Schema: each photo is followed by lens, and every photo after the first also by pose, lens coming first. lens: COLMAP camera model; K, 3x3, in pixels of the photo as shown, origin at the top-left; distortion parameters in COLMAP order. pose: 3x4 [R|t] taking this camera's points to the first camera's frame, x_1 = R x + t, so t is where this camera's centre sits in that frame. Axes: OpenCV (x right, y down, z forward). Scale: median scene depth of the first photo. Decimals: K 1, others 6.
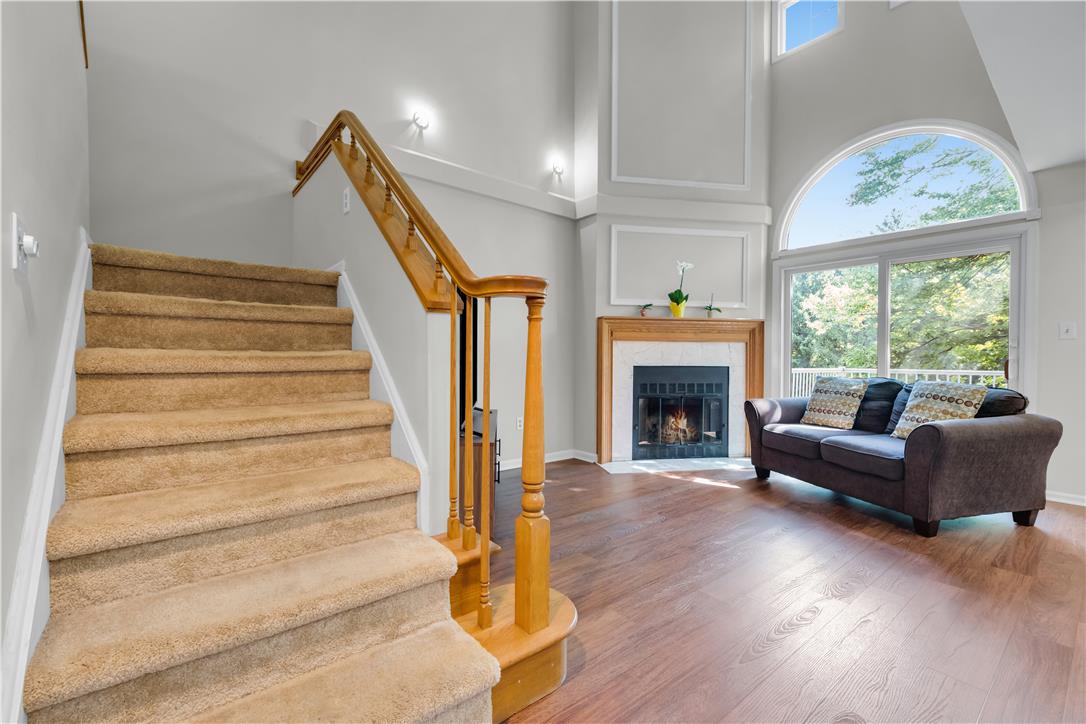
lens RADIAL K [[464.7, 0, 529.0], [0, 464.7, 359.6], [0, 0, 1]] dist [-0.001353, -0.000793]
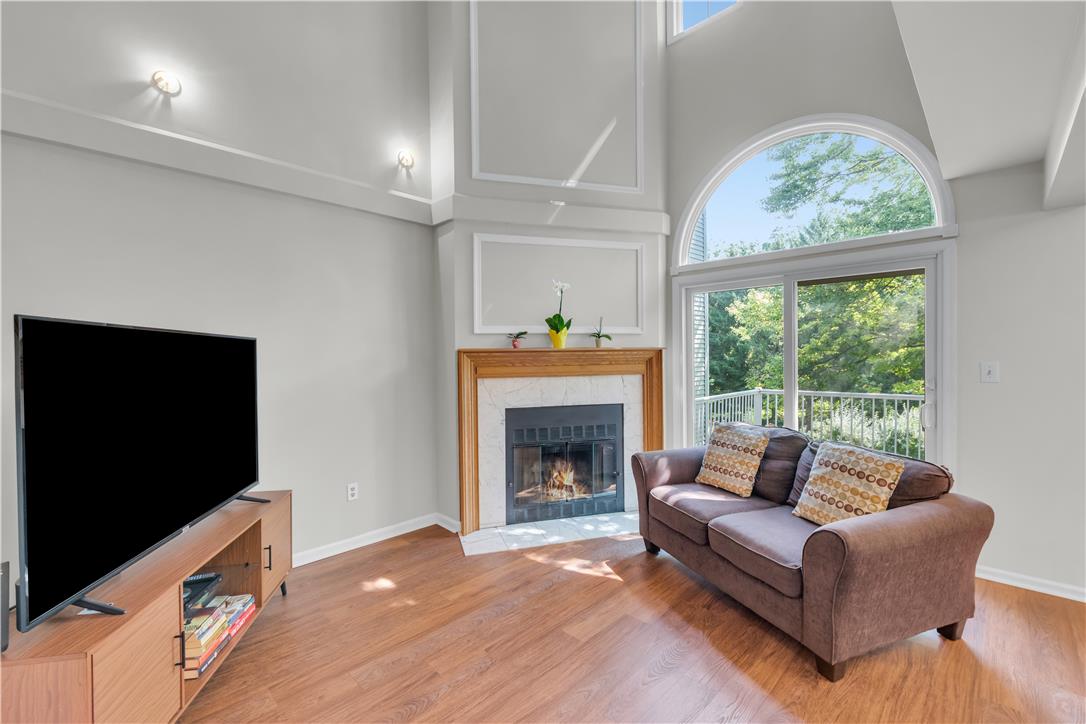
lens RADIAL K [[462.4, 0, 538.8], [0, 462.4, 357.9], [0, 0, 1]] dist [0.000335, -0.000604]
pose [[0.993016, -0.018963, 0.116444, 0.192568], [0.018487, 0.999816, 0.005166, -0.078295], [-0.116520, -0.002977, 0.993184, 0.197751]]
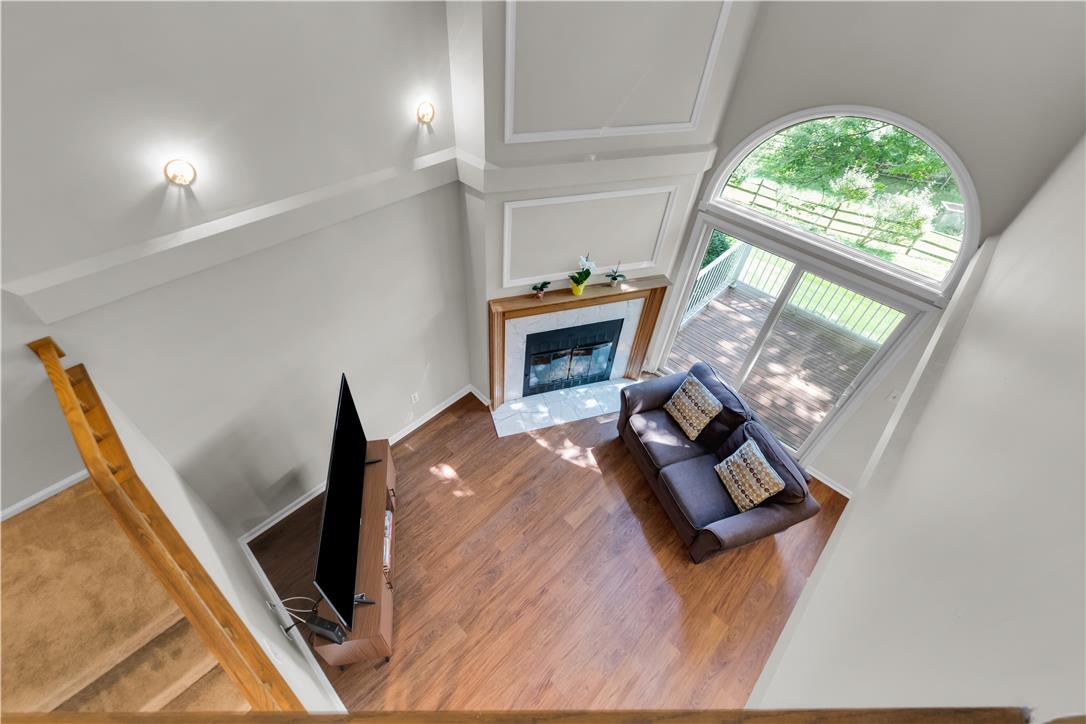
lens RADIAL K [[468.0, 0, 529.1], [0, 468.0, 351.6], [0, 0, 1]] dist [0.000147, 0.000147]
pose [[0.991484, -0.055823, 0.117662, 0.113298], [-0.042278, 0.716576, 0.696227, -0.652190], [-0.123179, -0.695272, 0.708113, 0.279569]]
